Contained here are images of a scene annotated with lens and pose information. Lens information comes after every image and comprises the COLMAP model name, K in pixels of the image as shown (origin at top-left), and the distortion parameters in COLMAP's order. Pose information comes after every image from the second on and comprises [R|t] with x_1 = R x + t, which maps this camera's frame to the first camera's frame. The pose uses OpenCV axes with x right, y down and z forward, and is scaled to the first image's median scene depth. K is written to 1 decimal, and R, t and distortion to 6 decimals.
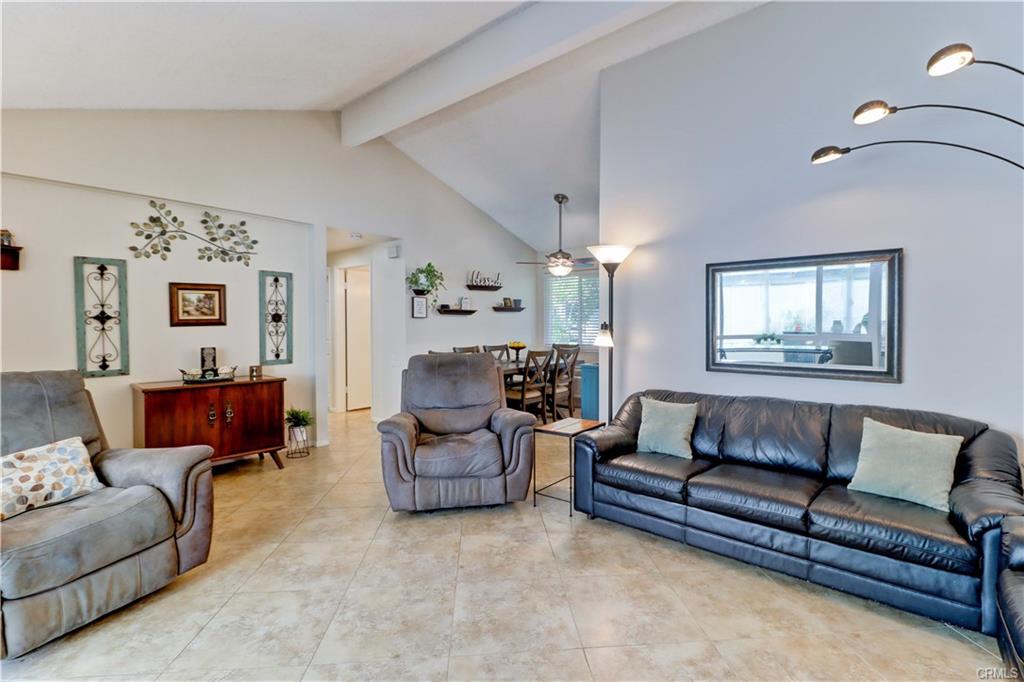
lens RADIAL K [[475.0, 0, 509.5], [0, 475.0, 332.7], [0, 0, 1]] dist [0.013936, -0.009267]
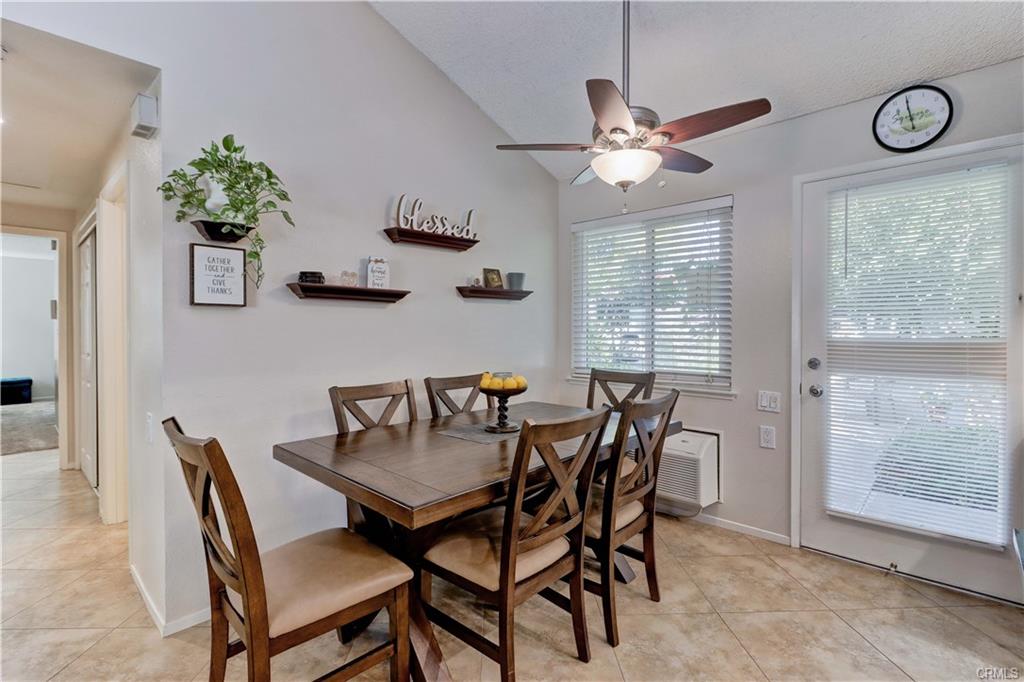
lens RADIAL K [[475.0, 0, 510.8], [0, 475.0, 337.3], [0, 0, 1]] dist [0.013936, -0.009267]
pose [[0.998885, -0.000740, -0.047211, 0.050742], [0.000419, 0.999977, -0.006811, -0.006903], [0.047215, 0.006784, 0.998862, 0.809346]]
